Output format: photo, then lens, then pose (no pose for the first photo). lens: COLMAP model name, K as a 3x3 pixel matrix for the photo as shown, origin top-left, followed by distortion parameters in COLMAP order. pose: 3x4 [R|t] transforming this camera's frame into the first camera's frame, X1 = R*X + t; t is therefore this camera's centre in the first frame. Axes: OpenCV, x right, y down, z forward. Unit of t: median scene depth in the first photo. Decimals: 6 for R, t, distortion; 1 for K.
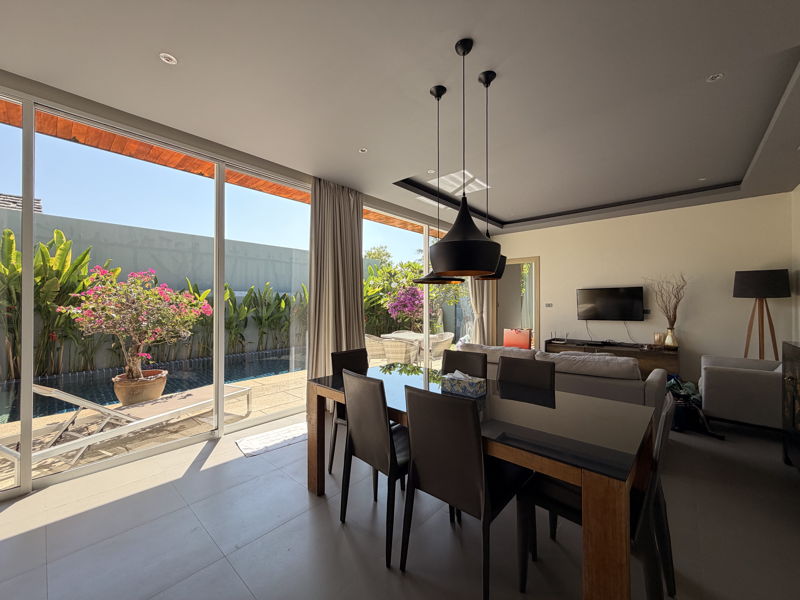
lens RADIAL K [[319.8, 0, 397.7], [0, 319.8, 302.4], [0, 0, 1]] dist [0.001398, -0.000168]
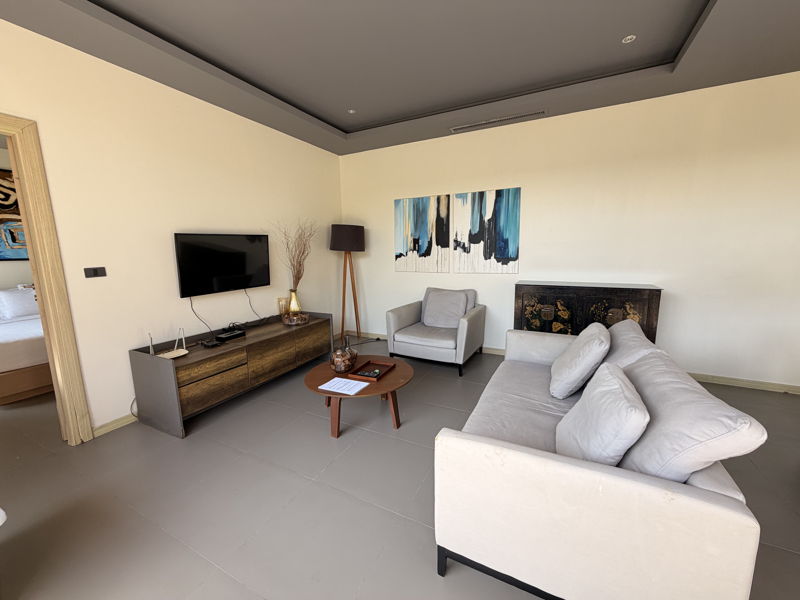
lens RADIAL K [[319.8, 0, 397.7], [0, 319.8, 302.4], [0, 0, 1]] dist [0.001398, -0.000168]
pose [[-0.255818, -0.154151, 0.954356, 0.021223], [0.013197, 0.986556, 0.162890, -0.014526], [-0.966635, 0.054265, -0.250345, 0.907925]]
